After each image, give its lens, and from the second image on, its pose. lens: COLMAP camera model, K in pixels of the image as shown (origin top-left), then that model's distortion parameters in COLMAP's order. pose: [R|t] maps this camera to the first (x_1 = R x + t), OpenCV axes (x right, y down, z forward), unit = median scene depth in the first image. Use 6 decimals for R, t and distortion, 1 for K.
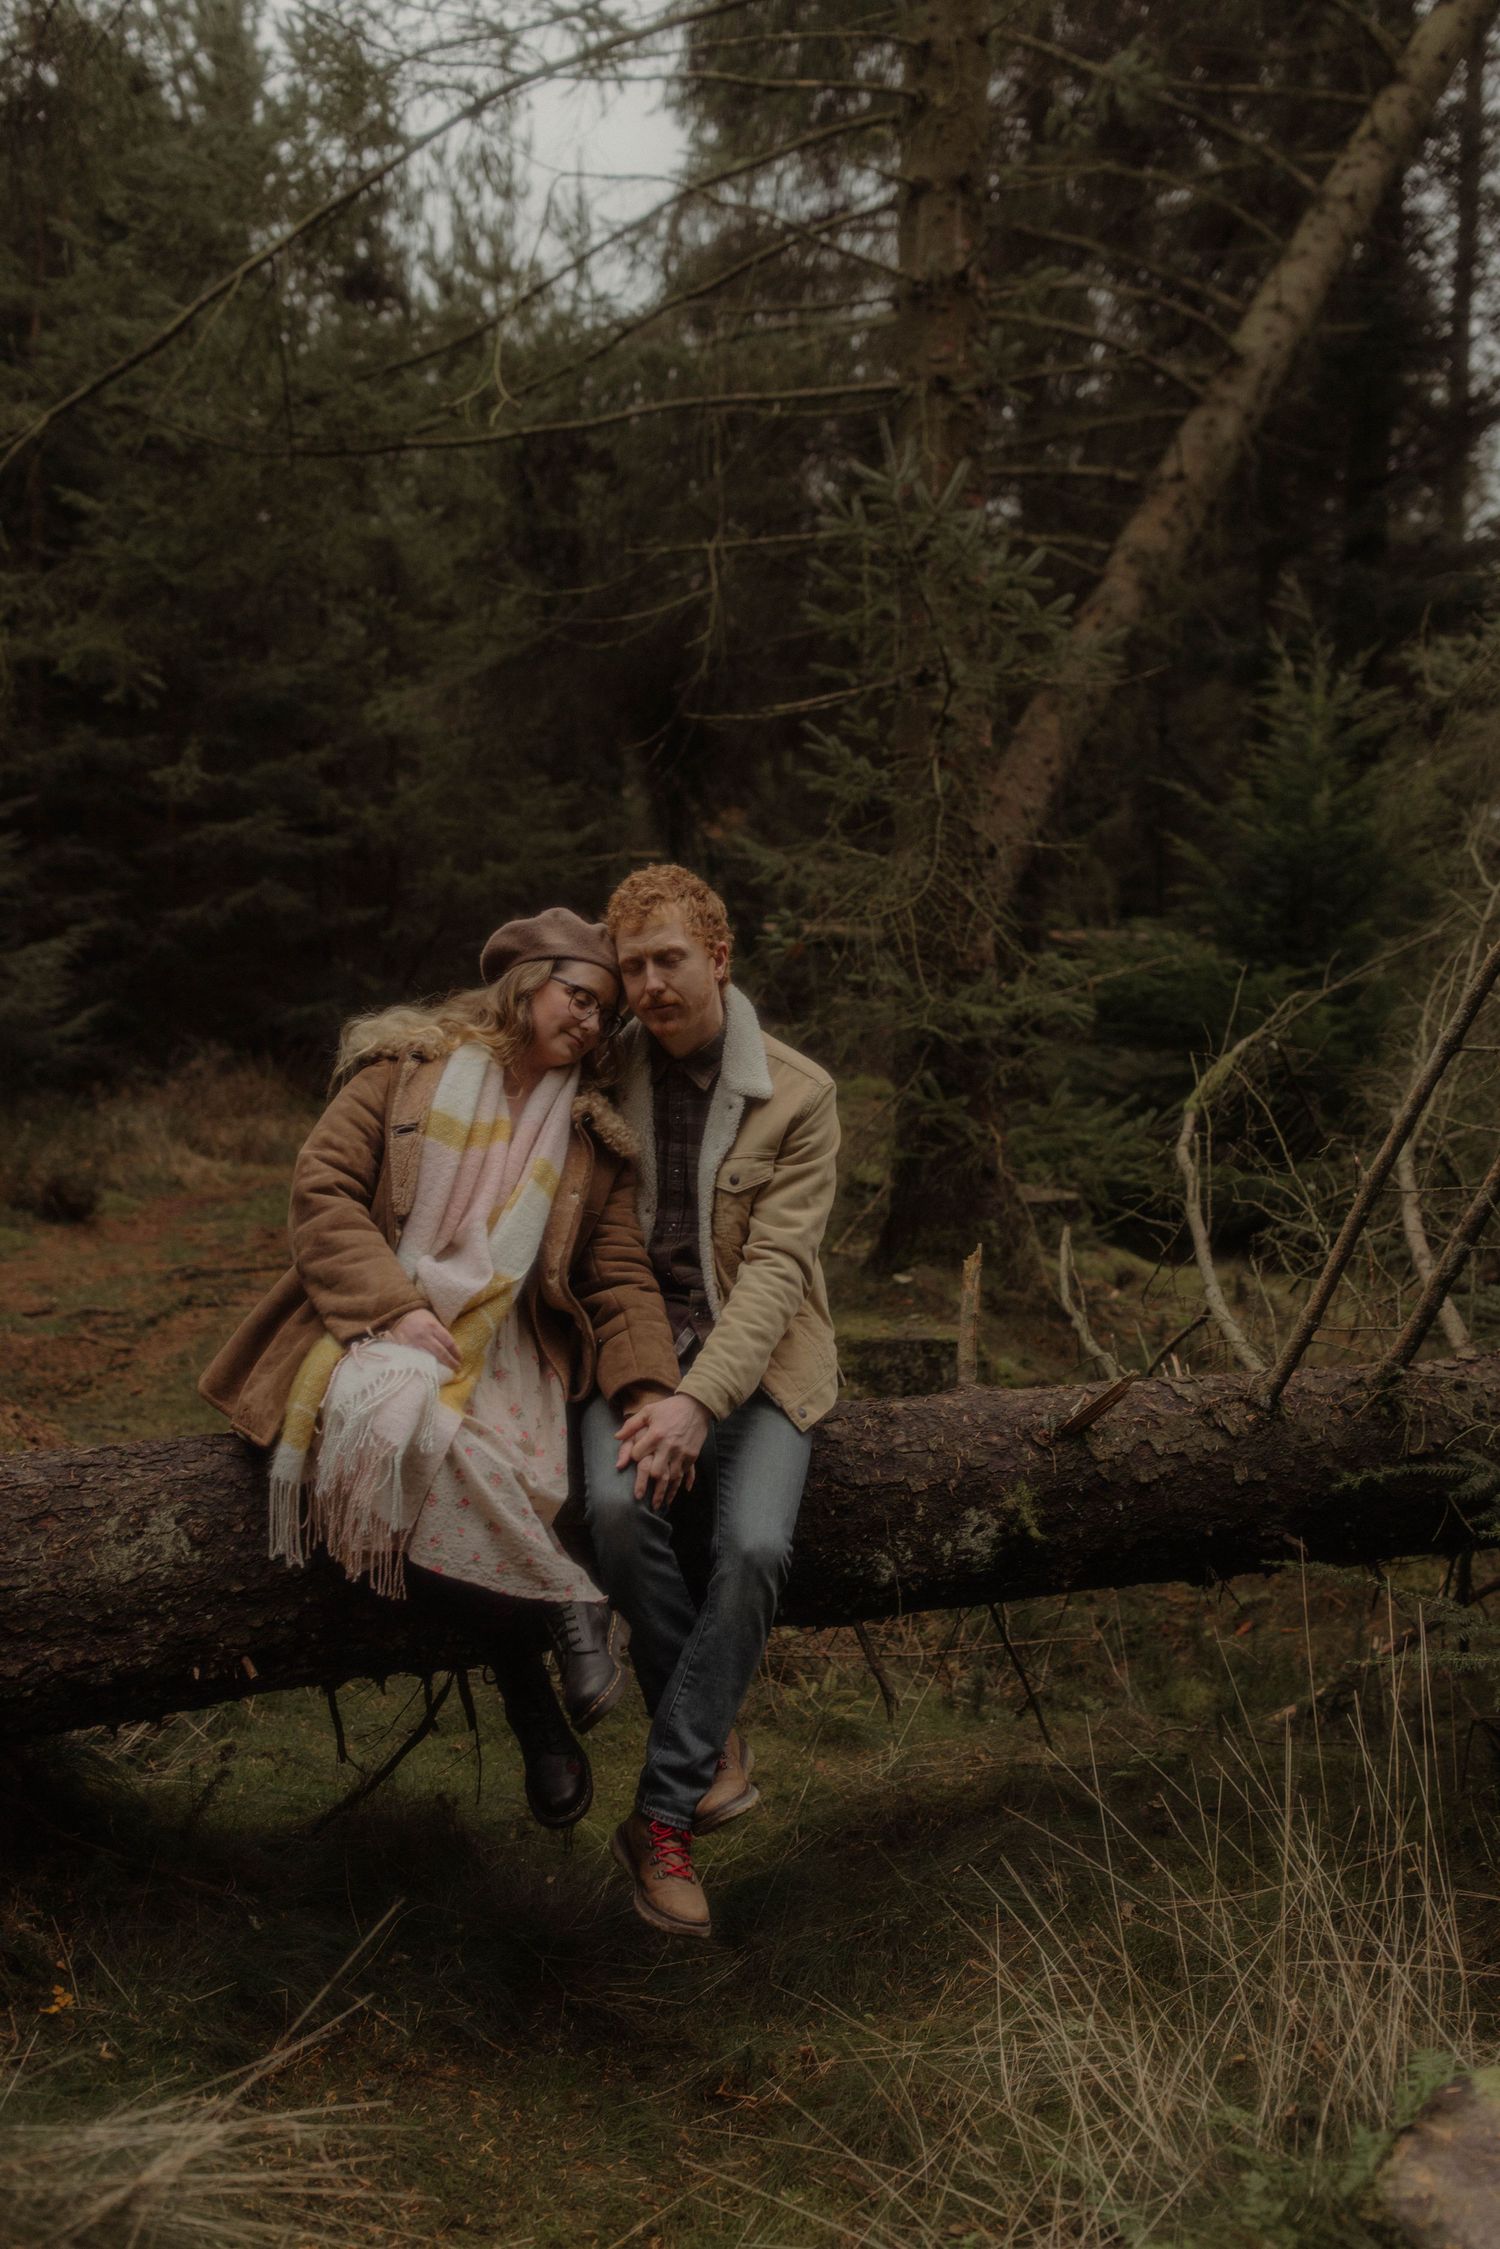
lens RADIAL K [[2955.6, 0, 748.9], [0, 2955.6, 1124.6], [0, 0, 1]] dist [0.037968, 0.017631]
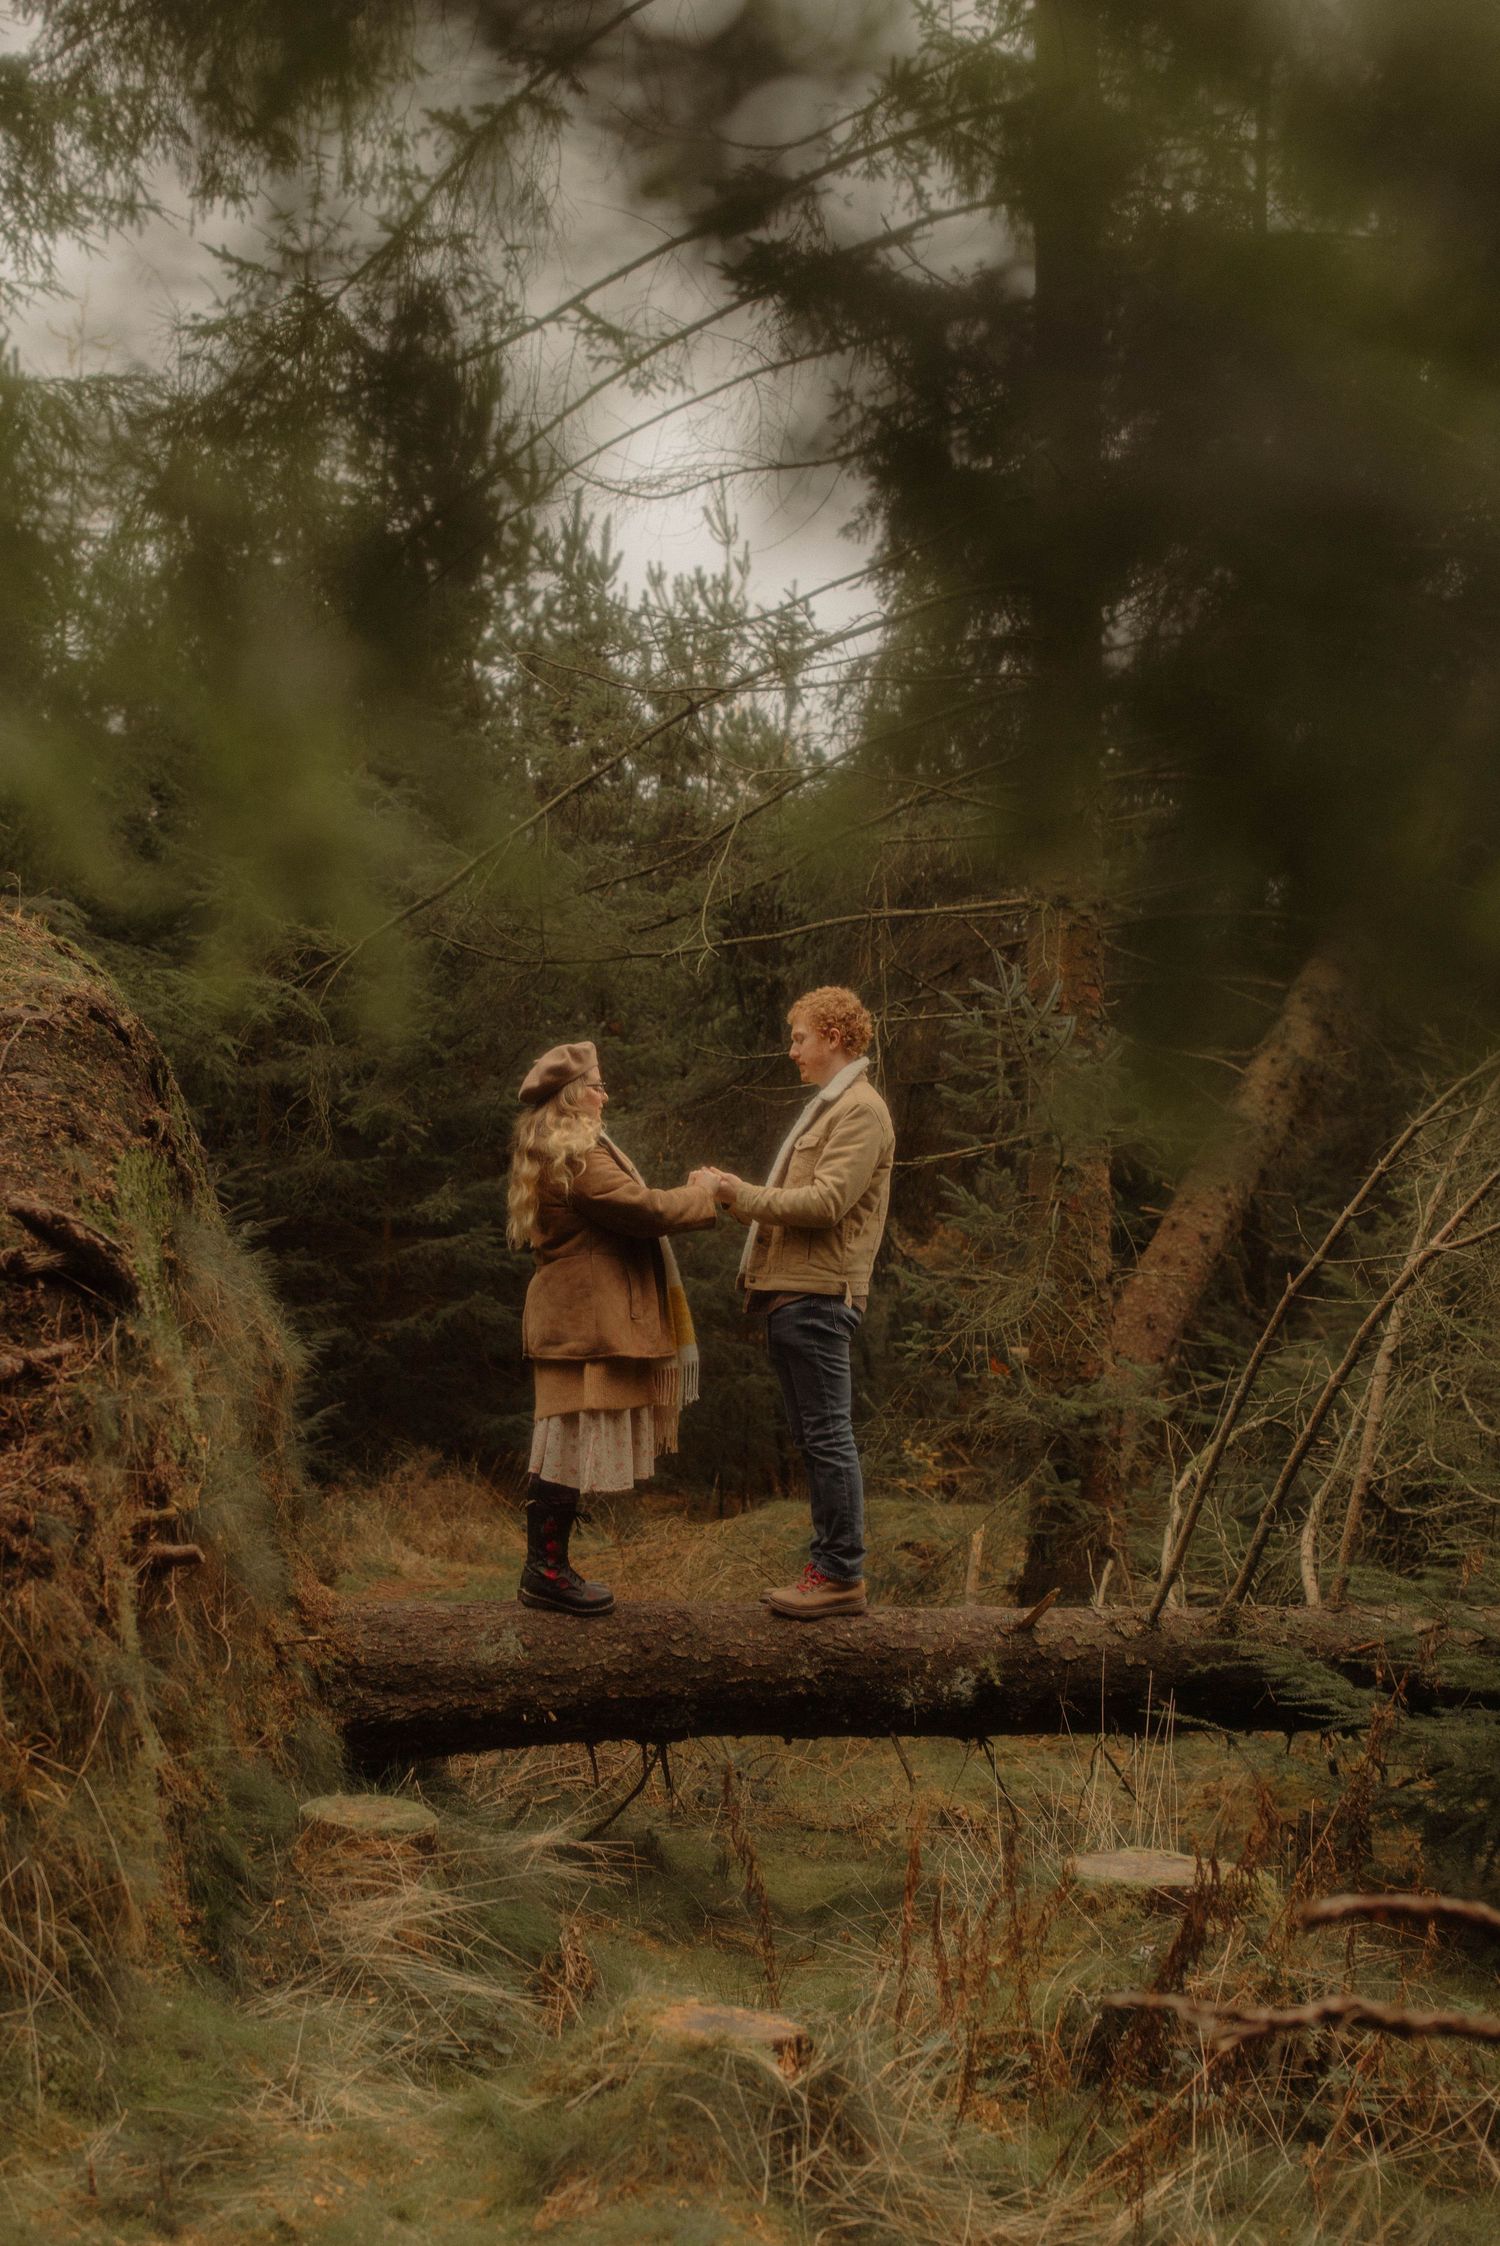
lens RADIAL K [[2951.7, 0, 748.9], [0, 2951.7, 1123.1], [0, 0, 1]] dist [0.037968, 0.017631]
pose [[0.997664, 0.008518, -0.067774, 0.024767], [-0.017984, 0.989945, -0.140305, 0.022347], [0.065897, 0.141197, 0.987786, -0.279076]]
